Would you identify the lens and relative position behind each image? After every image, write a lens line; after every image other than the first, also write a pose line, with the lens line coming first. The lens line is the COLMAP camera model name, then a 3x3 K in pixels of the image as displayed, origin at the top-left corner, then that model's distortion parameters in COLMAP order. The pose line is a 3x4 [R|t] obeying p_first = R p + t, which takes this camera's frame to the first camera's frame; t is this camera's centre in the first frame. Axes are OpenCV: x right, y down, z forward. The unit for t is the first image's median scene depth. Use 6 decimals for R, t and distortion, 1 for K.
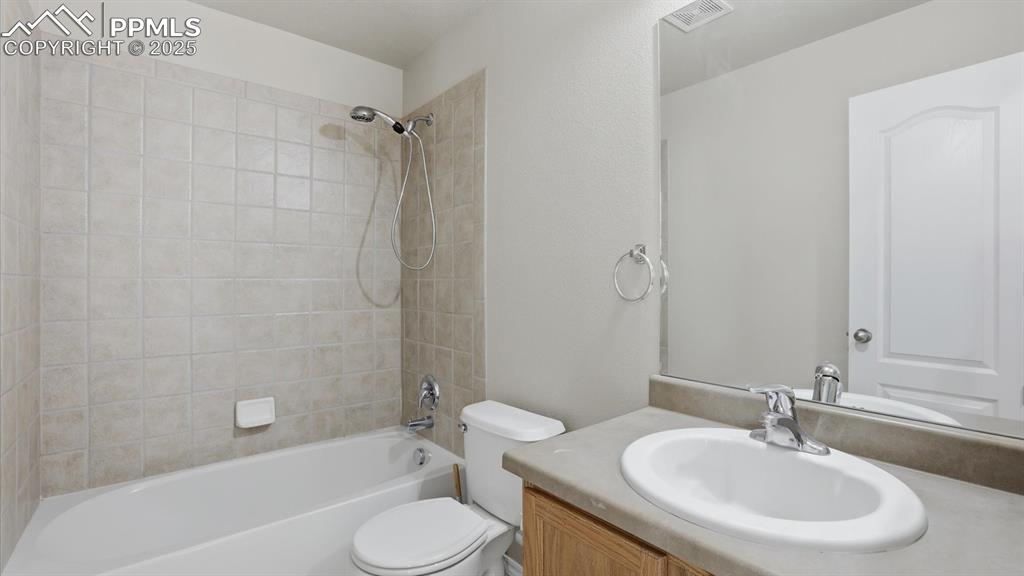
lens RADIAL K [[444.9, 0, 520.5], [0, 444.9, 282.0], [0, 0, 1]] dist [-0.032100, 0.006697]
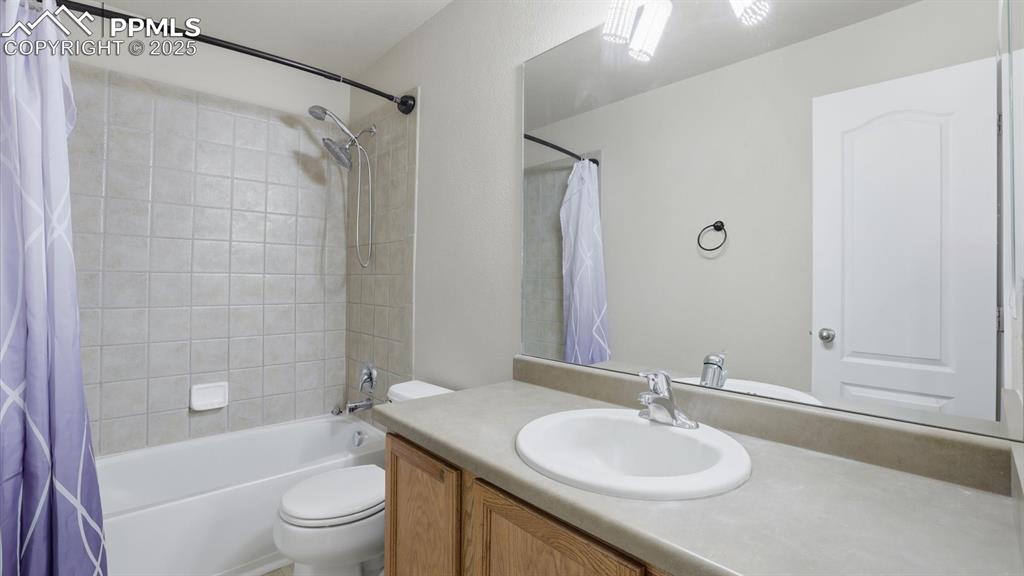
lens RADIAL K [[444.9, 0, 502.8], [0, 444.9, 283.9], [0, 0, 1]] dist [-0.032100, 0.006697]
pose [[0.999875, 0.004141, 0.015280, 0.153610], [-0.004240, 0.999970, 0.006455, 0.004005], [-0.015253, -0.006519, 0.999862, -0.147106]]
